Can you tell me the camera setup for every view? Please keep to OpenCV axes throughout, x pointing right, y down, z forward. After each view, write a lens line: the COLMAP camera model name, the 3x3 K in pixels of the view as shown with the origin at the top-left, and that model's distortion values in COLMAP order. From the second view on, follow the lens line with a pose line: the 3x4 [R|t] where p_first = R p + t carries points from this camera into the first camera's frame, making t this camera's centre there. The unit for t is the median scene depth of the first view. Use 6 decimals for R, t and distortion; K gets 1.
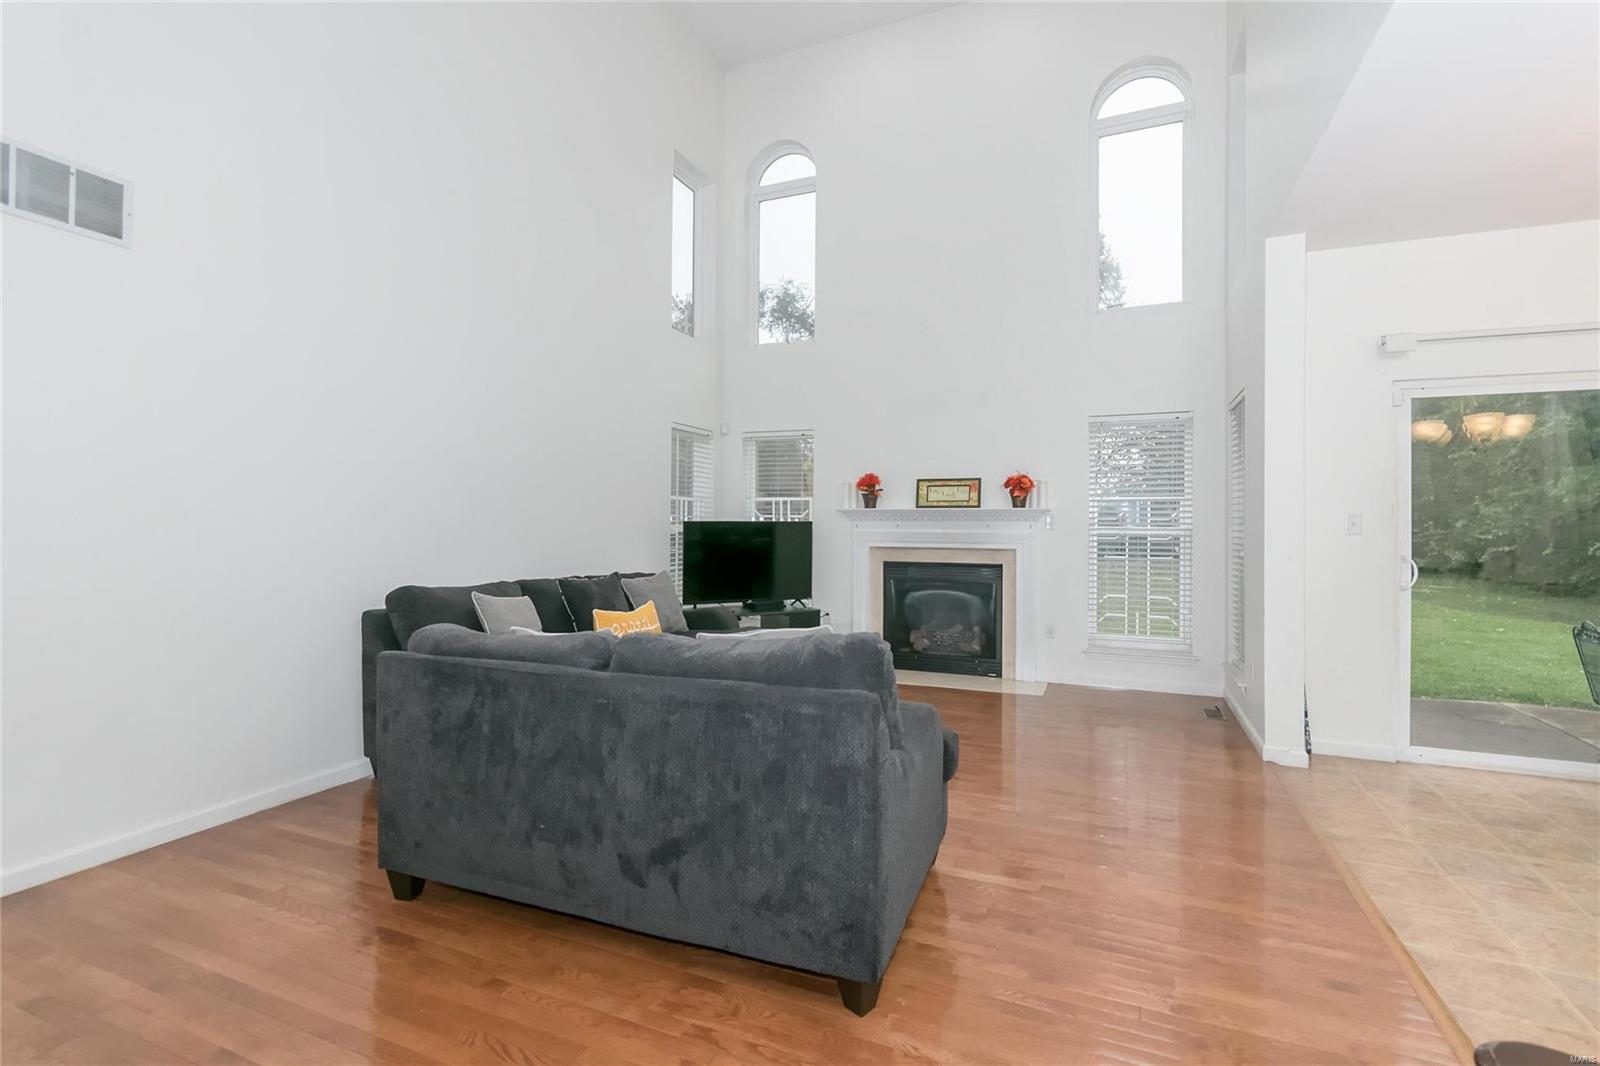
lens RADIAL K [[738.6, 0, 791.6], [0, 738.6, 517.8], [0, 0, 1]] dist [0.000805, 0.003178]
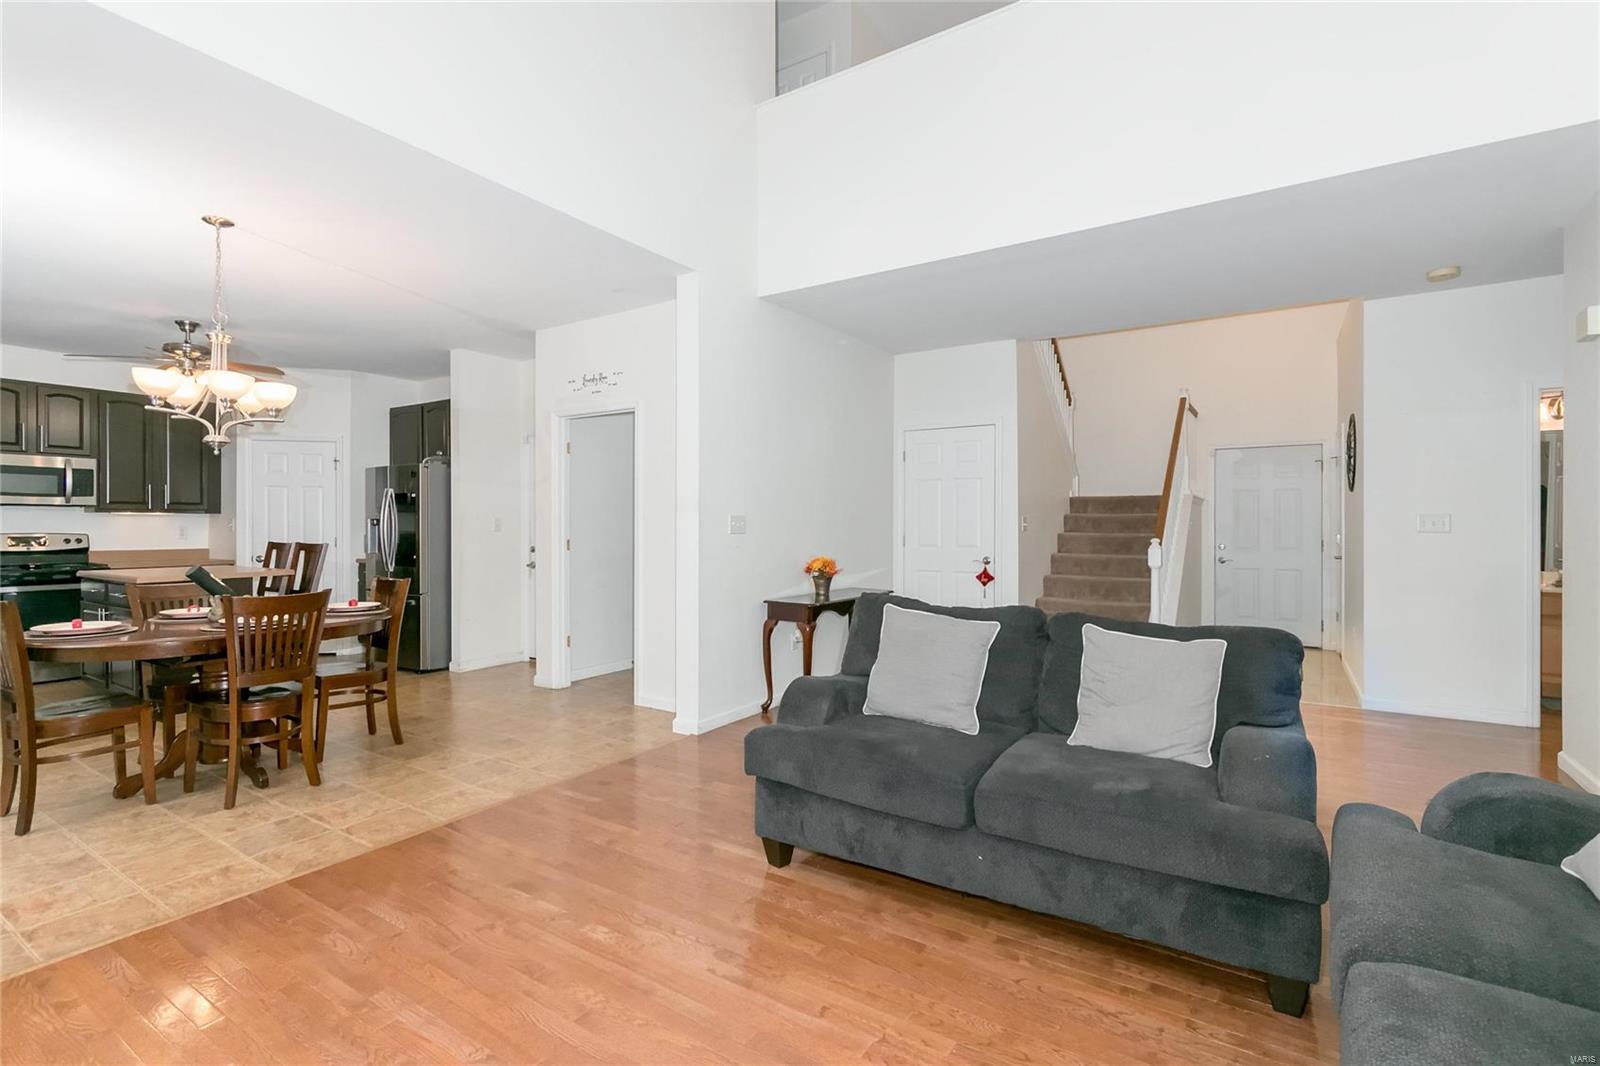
lens RADIAL K [[738.6, 0, 791.2], [0, 738.6, 526.6], [0, 0, 1]] dist [0.000805, 0.003178]
pose [[-0.984293, -0.003306, 0.176511, -0.005245], [-0.004657, 0.999963, -0.007237, 0.007403], [-0.176481, -0.007946, -0.984272, 0.889758]]
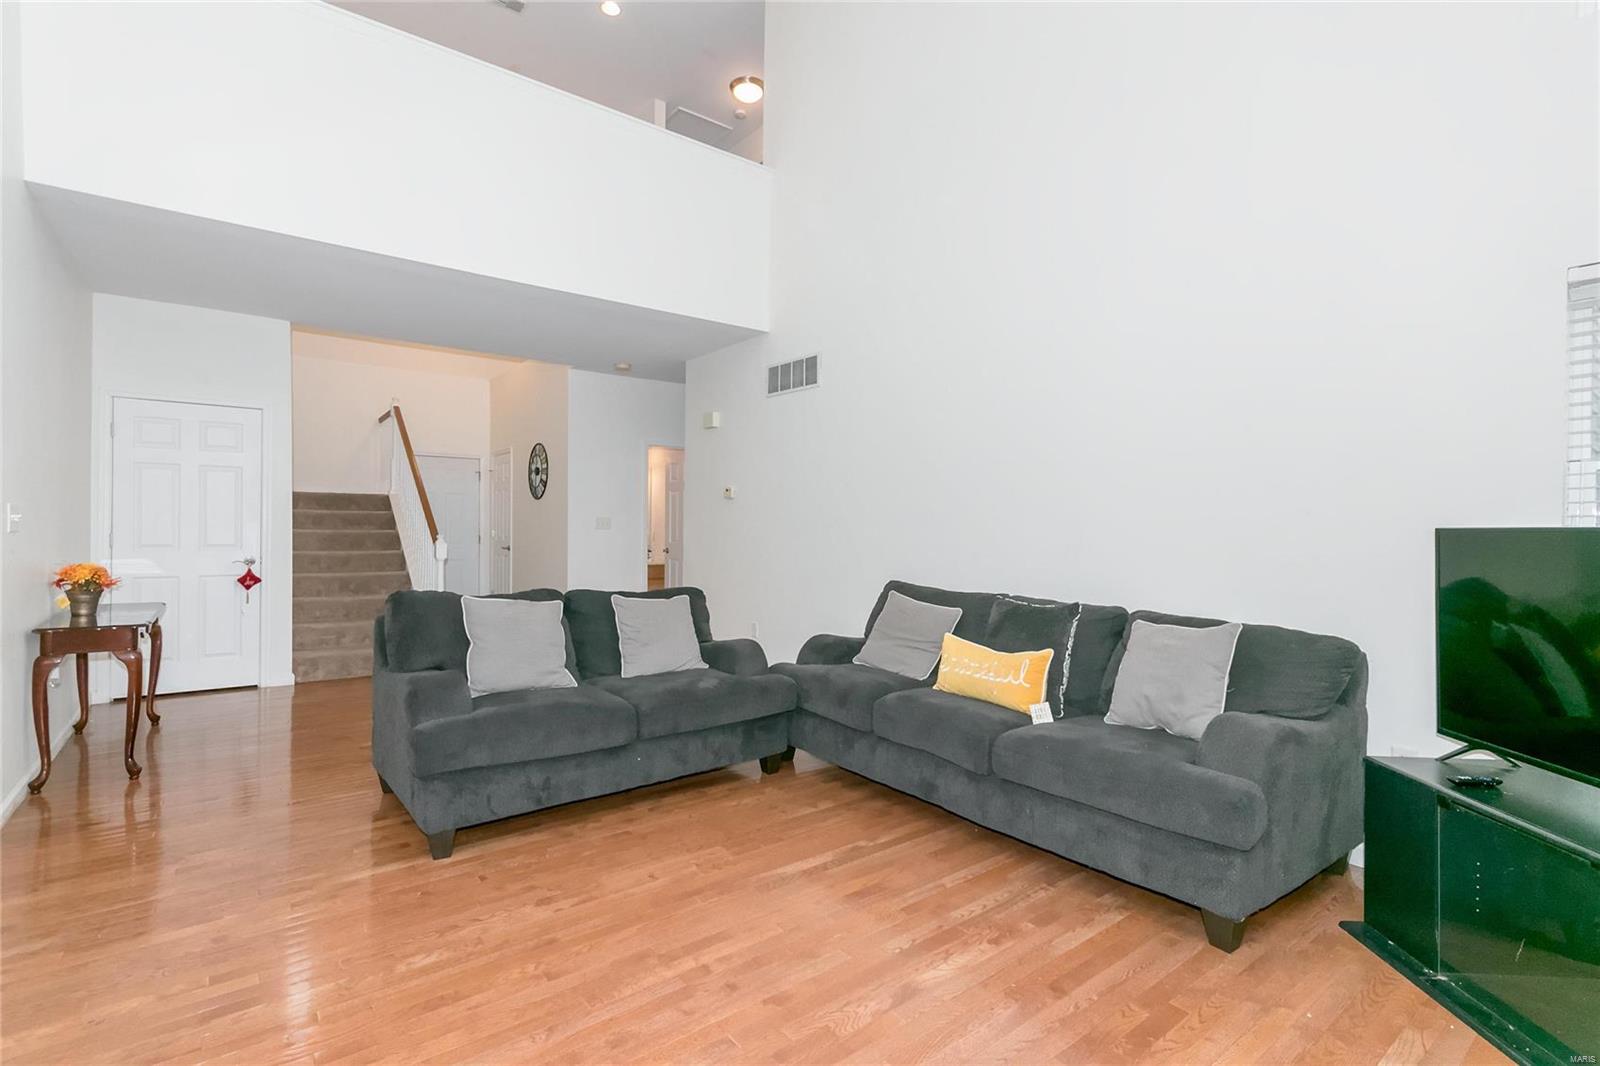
lens RADIAL K [[738.6, 0, 792.2], [0, 738.6, 531.3], [0, 0, 1]] dist [0.000805, 0.003178]
pose [[-0.489822, -0.003498, -0.871816, 0.374082], [-0.004471, 0.999989, -0.001501, 0.008202], [0.871811, 0.003162, -0.489832, 0.859717]]
